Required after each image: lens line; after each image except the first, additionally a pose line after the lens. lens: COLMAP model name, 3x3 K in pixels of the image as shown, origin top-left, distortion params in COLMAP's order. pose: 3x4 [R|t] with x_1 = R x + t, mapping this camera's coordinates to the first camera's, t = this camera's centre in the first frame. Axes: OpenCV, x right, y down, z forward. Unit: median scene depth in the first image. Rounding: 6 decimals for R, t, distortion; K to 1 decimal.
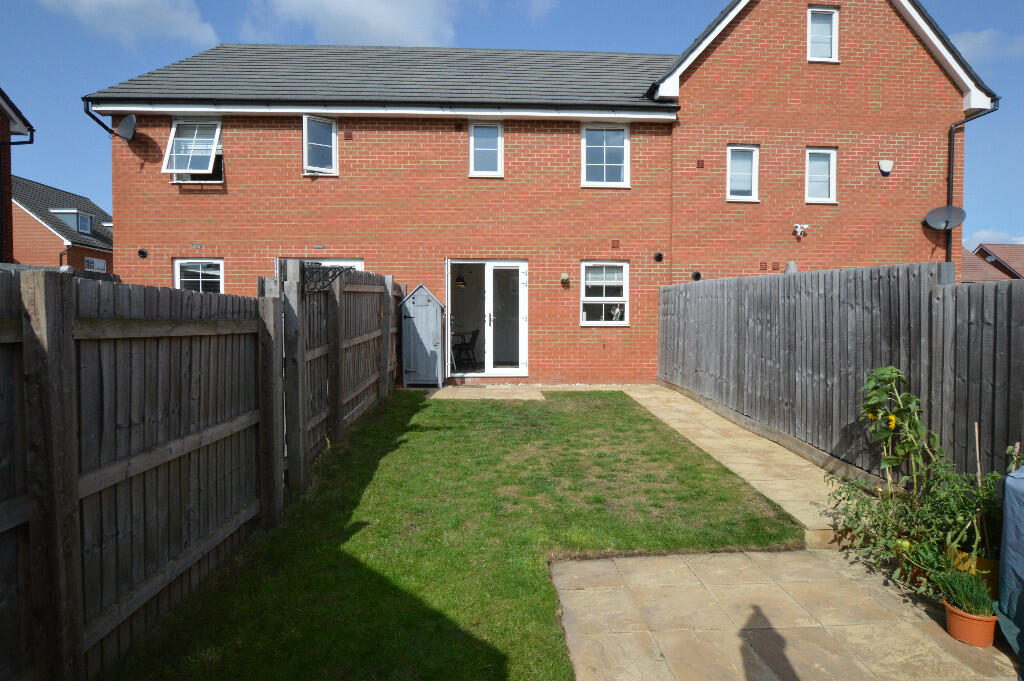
lens RADIAL K [[518.5, 0, 512.0], [0, 518.5, 340.5], [0, 0, 1]] dist [-0.032301, 0.000368]
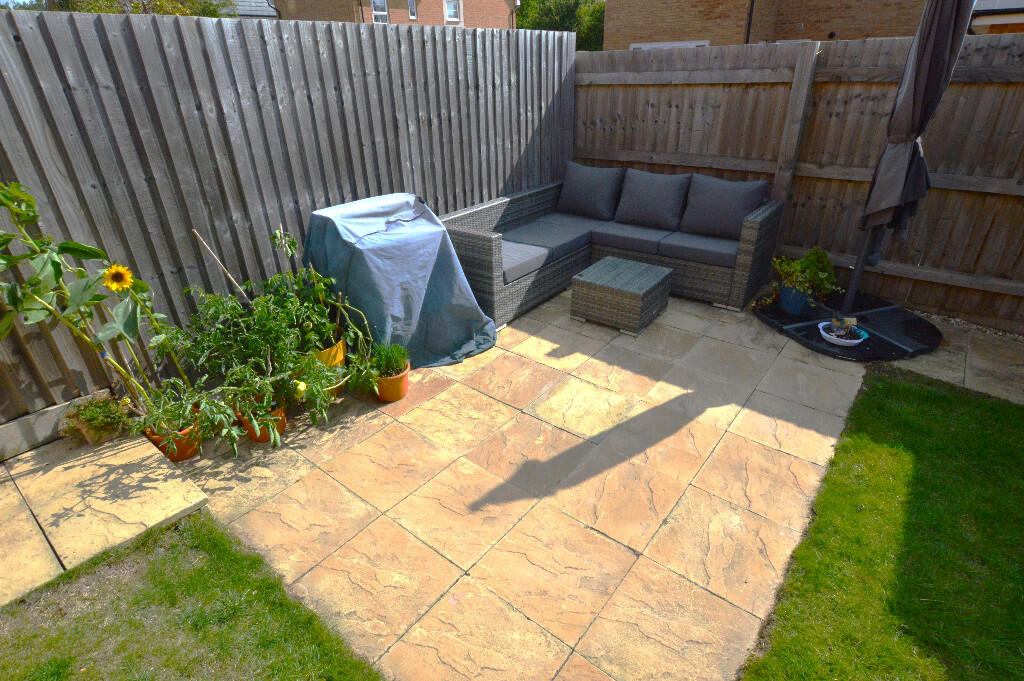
lens RADIAL K [[518.5, 0, 512.0], [0, 518.5, 340.5], [0, 0, 1]] dist [-0.032301, 0.000368]
pose [[-0.762578, -0.297685, 0.574333, 0.069168], [0.029042, 0.871180, 0.490105, -0.053940], [-0.646244, 0.390423, -0.655697, 1.264637]]
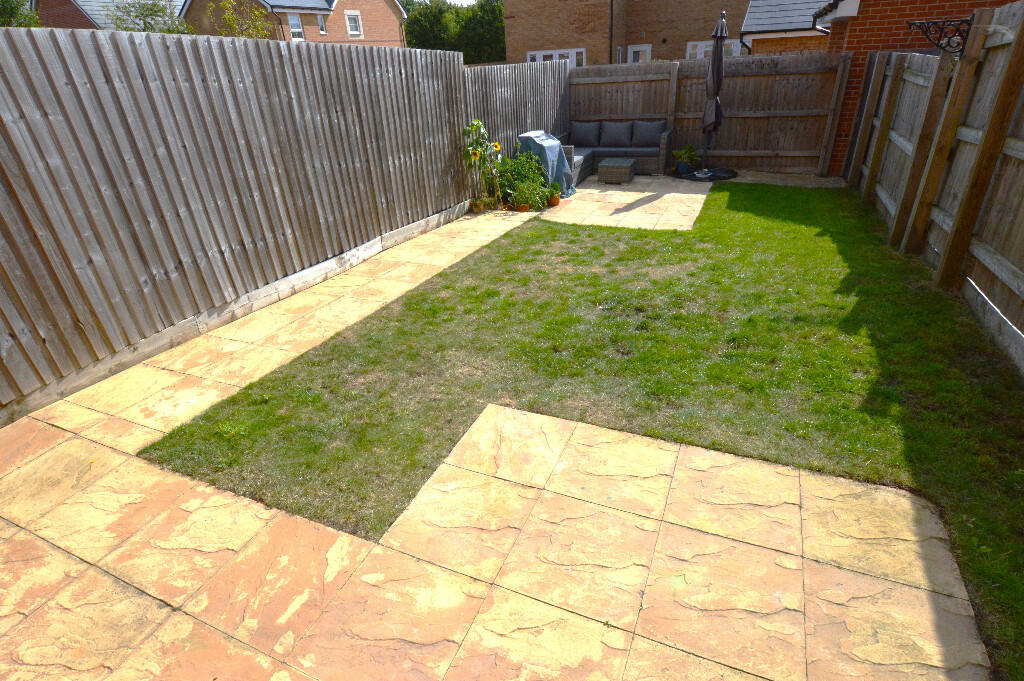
lens RADIAL K [[518.5, 0, 512.0], [0, 518.5, 340.5], [0, 0, 1]] dist [-0.032301, 0.000368]
pose [[-0.905060, -0.170420, 0.389645, -0.139175], [0.052200, 0.864757, 0.499470, -0.190890], [-0.422068, 0.472390, -0.773761, 3.117097]]
